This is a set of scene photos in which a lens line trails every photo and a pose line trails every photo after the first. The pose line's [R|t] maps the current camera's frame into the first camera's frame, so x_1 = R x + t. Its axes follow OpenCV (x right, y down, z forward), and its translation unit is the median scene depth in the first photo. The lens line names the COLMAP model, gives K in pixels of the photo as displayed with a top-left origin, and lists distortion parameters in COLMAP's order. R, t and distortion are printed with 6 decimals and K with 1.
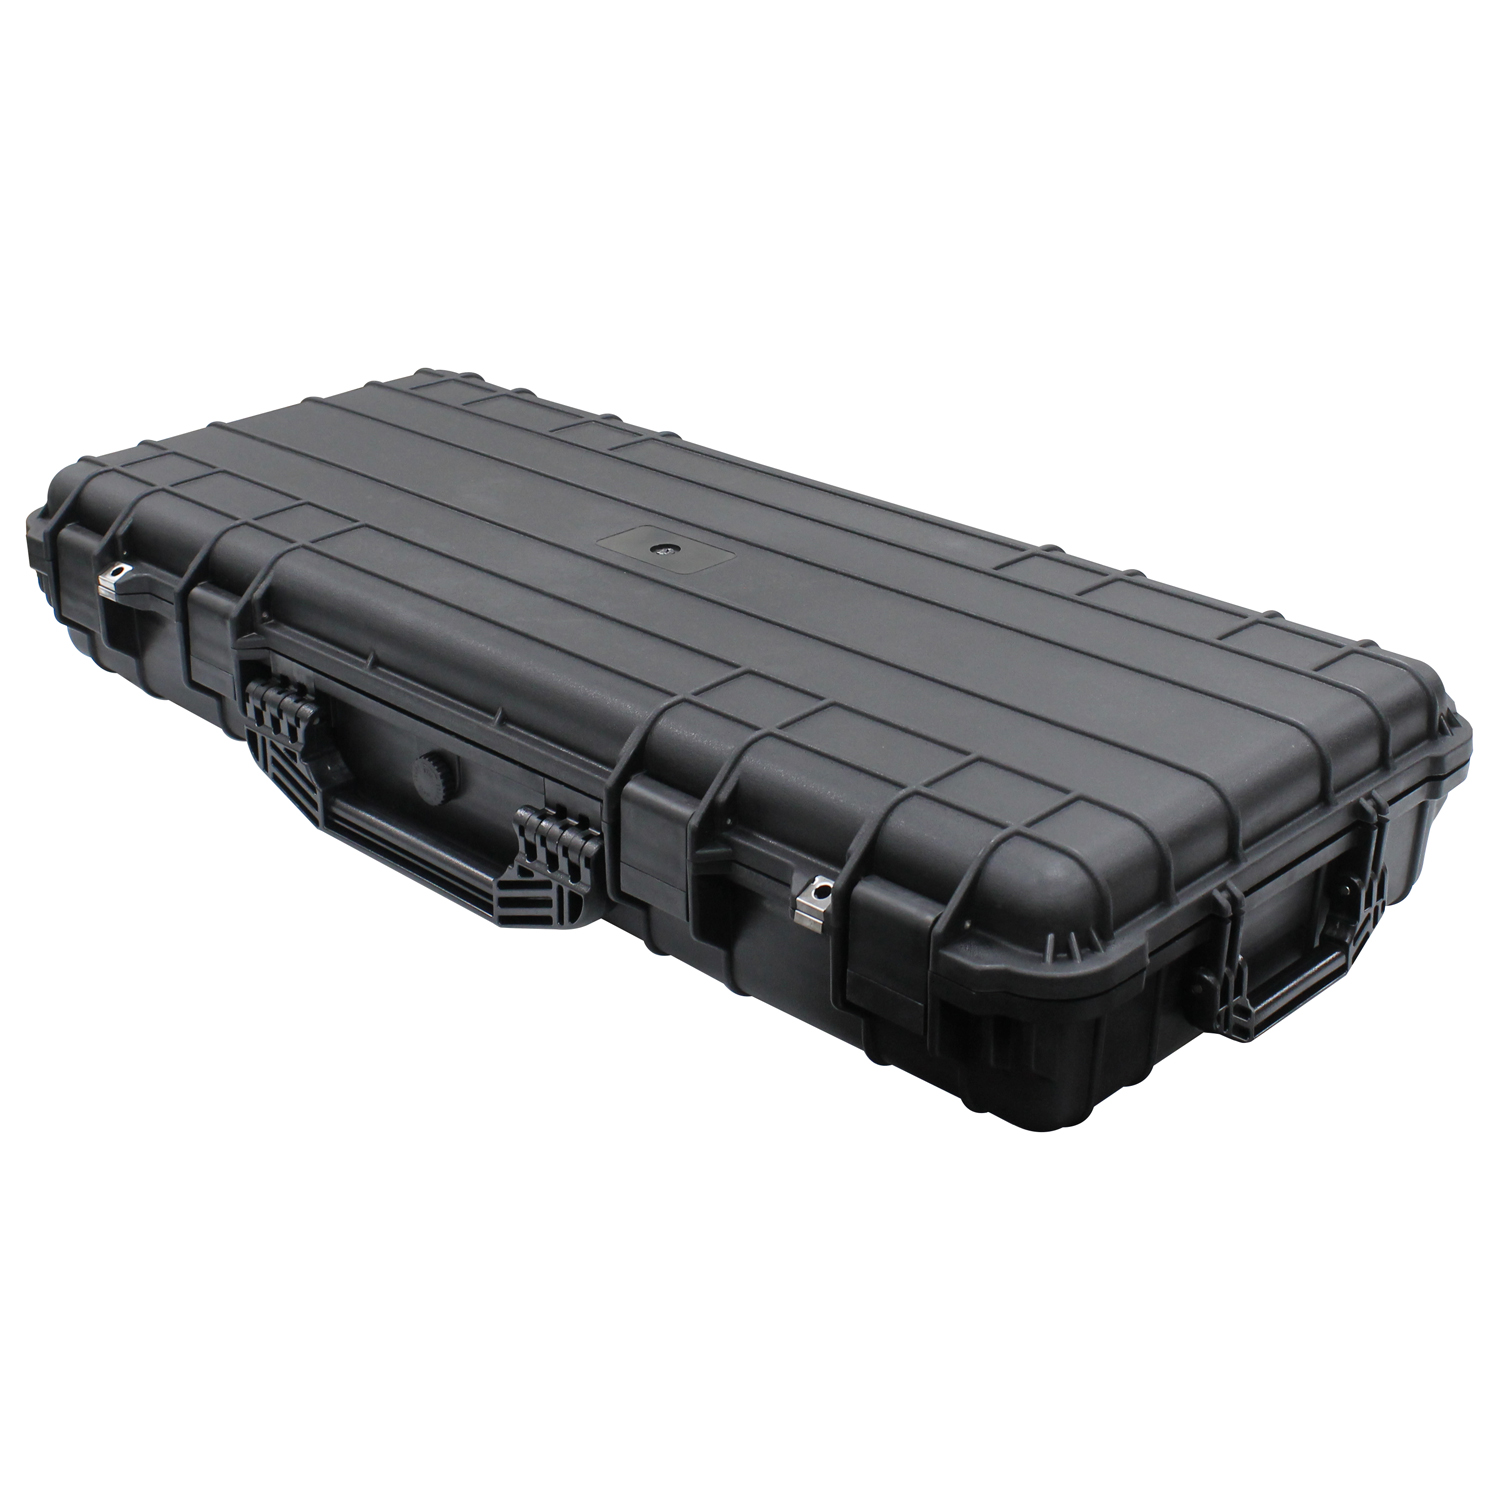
lens RADIAL K [[2254.8, 0, 752.0], [0, 2254.8, 751.7], [0, 0, 1]] dist [-0.057495, 0.000000]
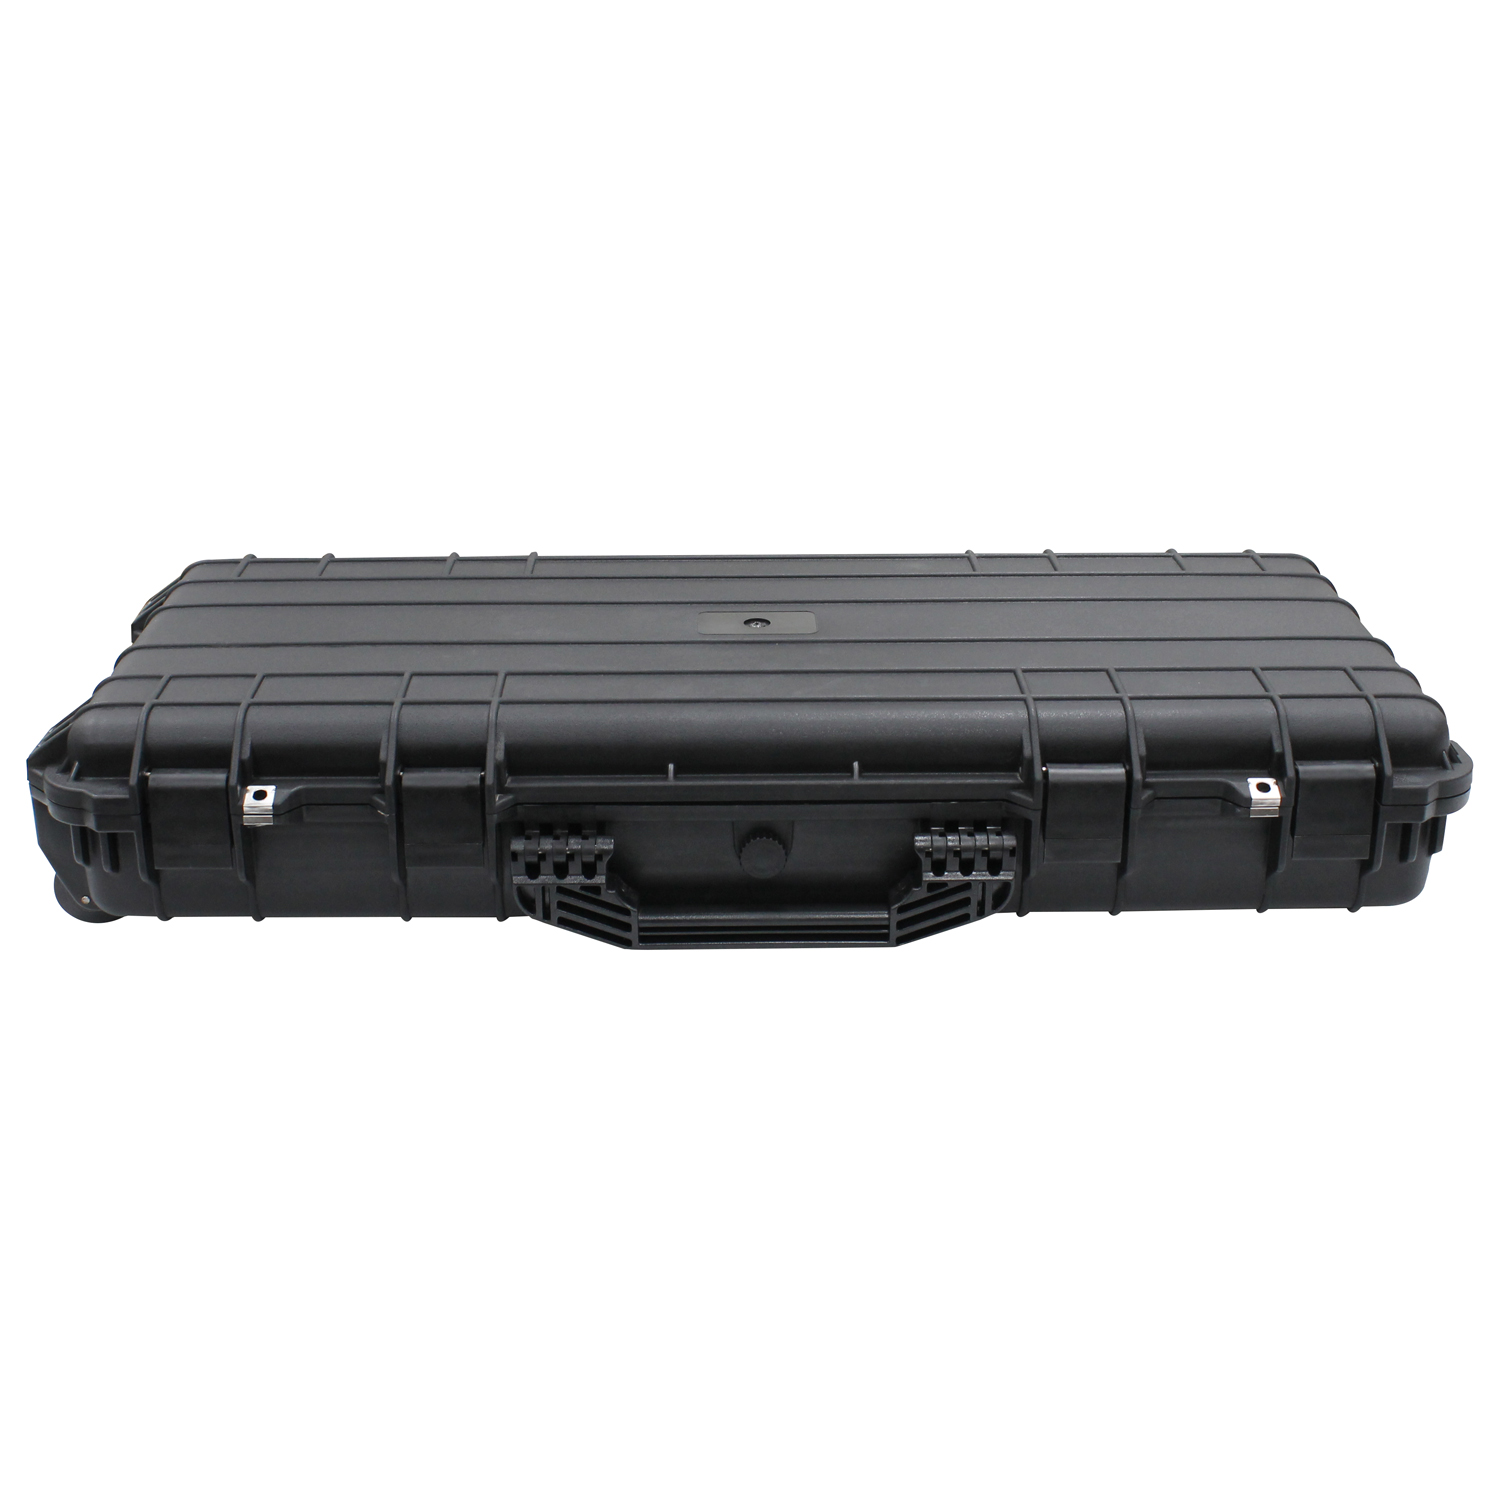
lens RADIAL K [[2254.8, 0, 751.5], [0, 2254.8, 746.3], [0, 0, 1]] dist [-0.057495, 0.000000]
pose [[0.699181, -0.264696, 0.664140, -0.843353], [0.299160, 0.952021, 0.064488, -0.109079], [-0.649345, 0.153596, 0.744821, 0.163978]]
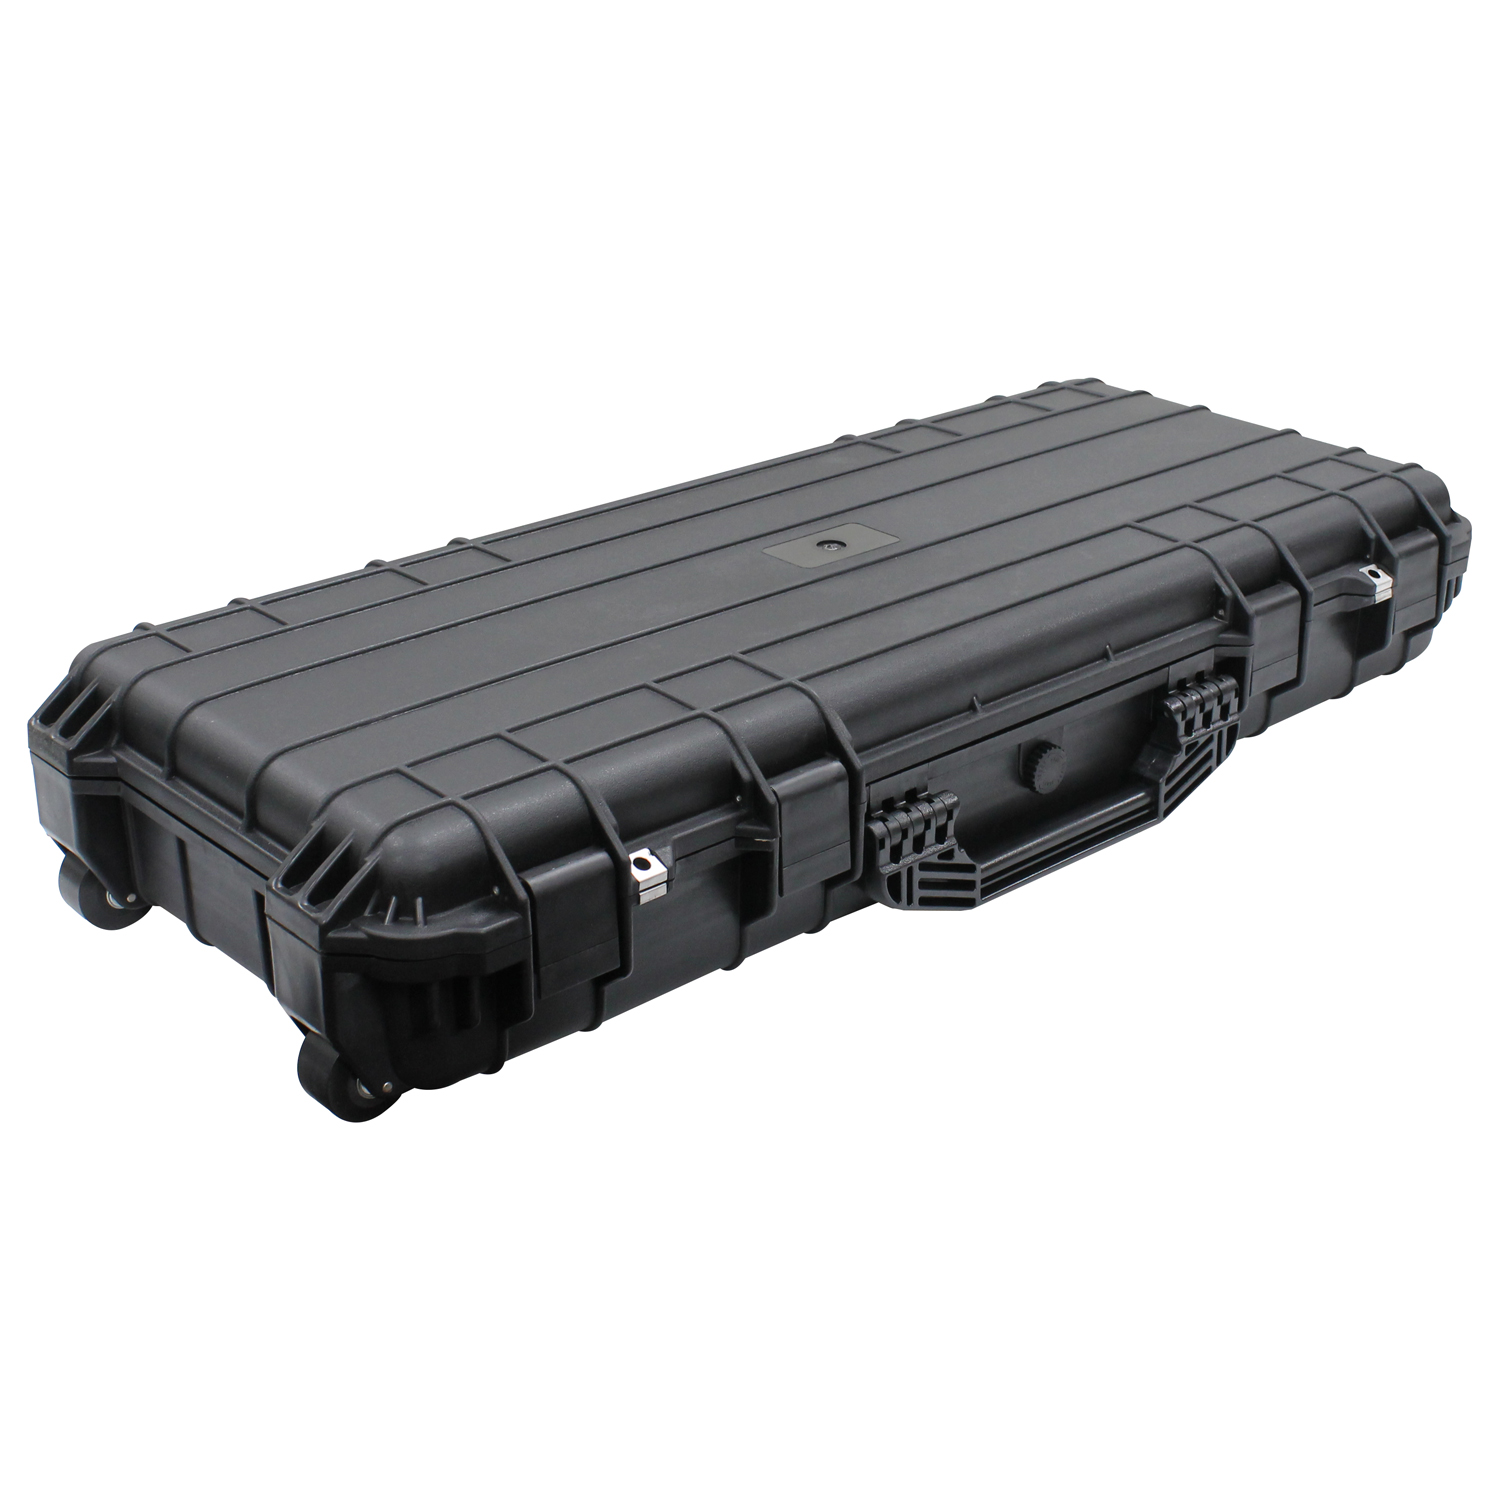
lens RADIAL K [[2254.8, 0, 753.9], [0, 2254.8, 749.4], [0, 0, 1]] dist [-0.057495, 0.000000]
pose [[0.065581, -0.404703, 0.912093, -1.053248], [0.426527, 0.837717, 0.341034, -0.390827], [-0.902094, 0.366667, 0.227555, 0.857397]]
